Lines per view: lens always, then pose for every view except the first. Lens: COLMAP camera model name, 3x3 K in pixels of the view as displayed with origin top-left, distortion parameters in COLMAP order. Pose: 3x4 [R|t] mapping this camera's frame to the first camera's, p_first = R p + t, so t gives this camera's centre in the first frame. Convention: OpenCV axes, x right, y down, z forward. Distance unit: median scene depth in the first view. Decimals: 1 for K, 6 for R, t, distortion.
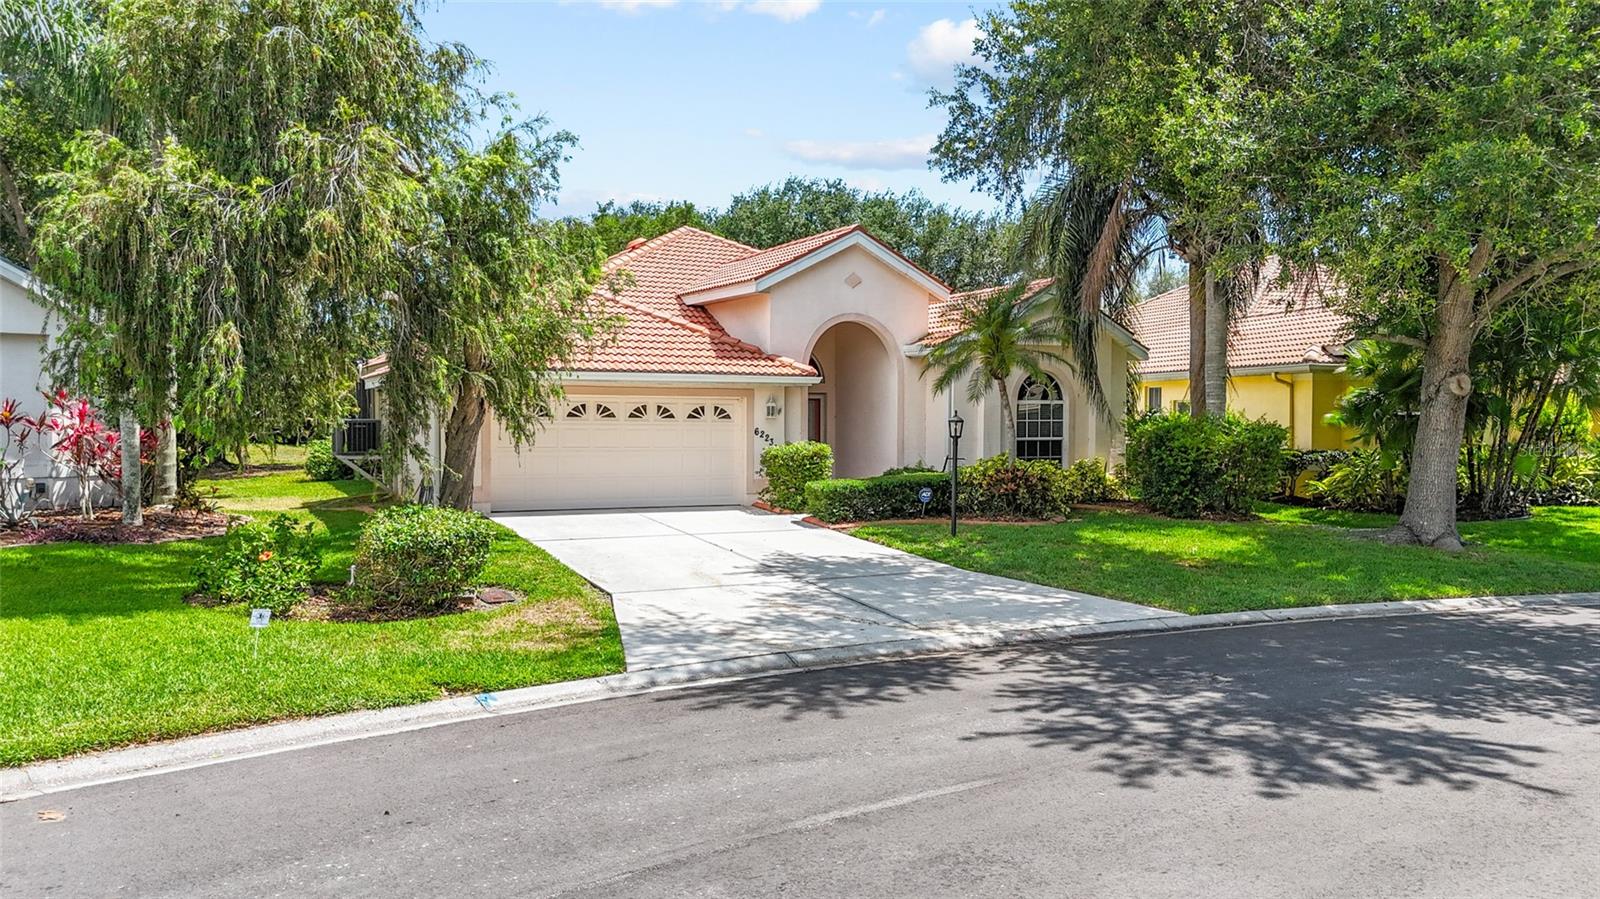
lens RADIAL K [[1194.0, 0, 800.0], [0, 1194.0, 449.5], [0, 0, 1]] dist [0.084896, -0.105074]
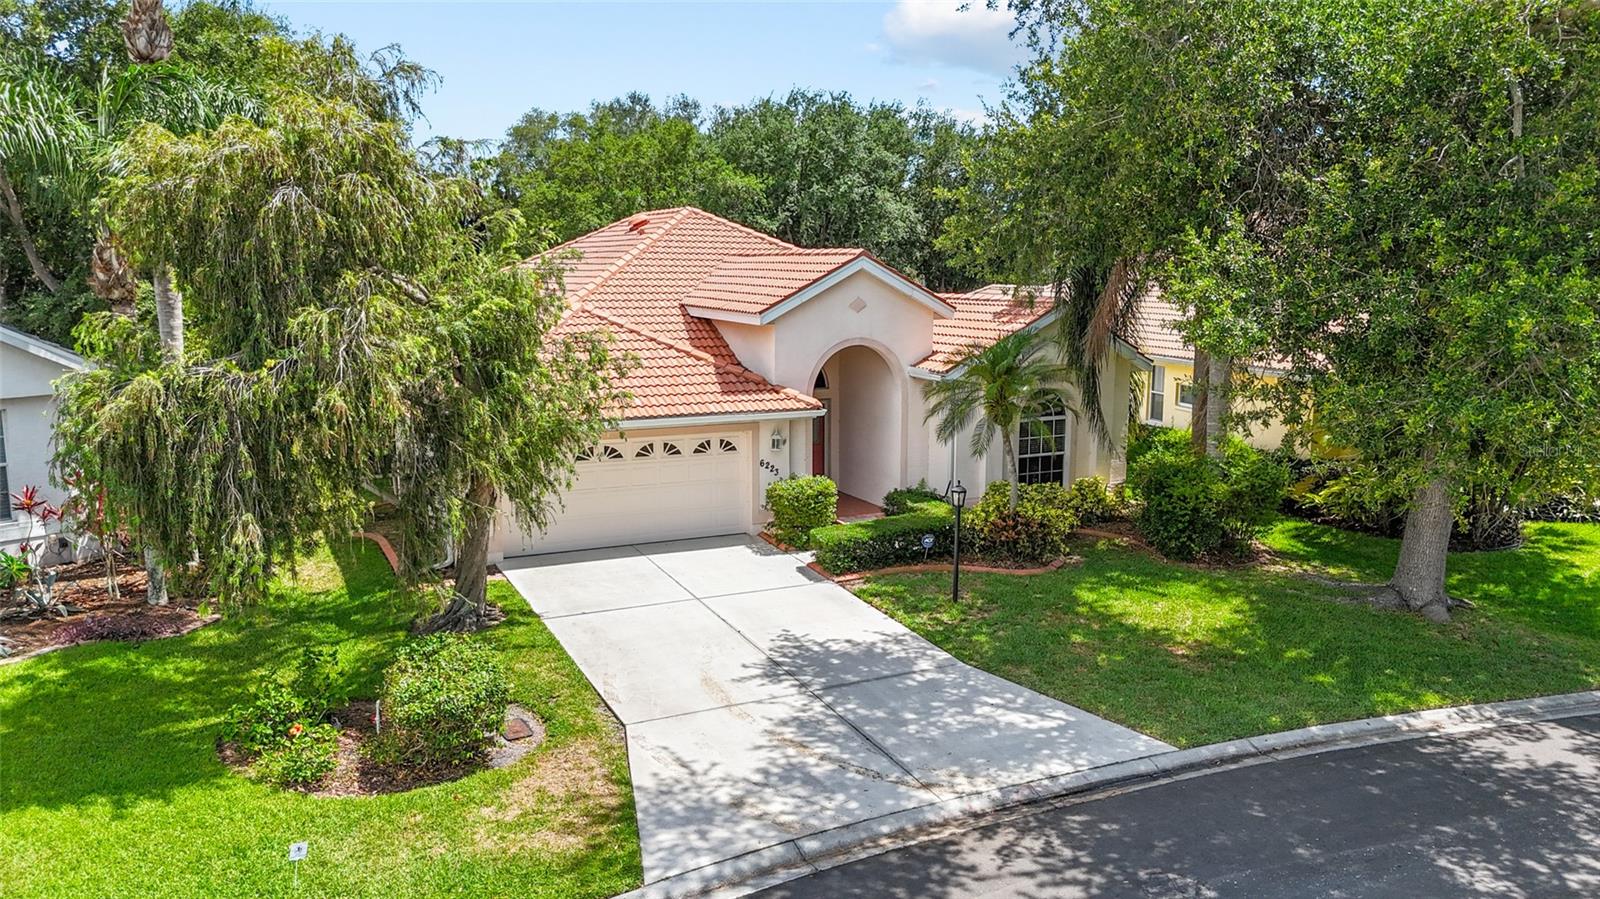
lens RADIAL K [[1194.0, 0, 800.0], [0, 1194.0, 449.5], [0, 0, 1]] dist [0.084896, -0.105074]
pose [[0.999998, -0.000612, -0.001938, -0.002377], [0.000854, 0.991888, 0.127114, -0.180649], [0.001844, -0.127115, 0.991886, -0.004095]]
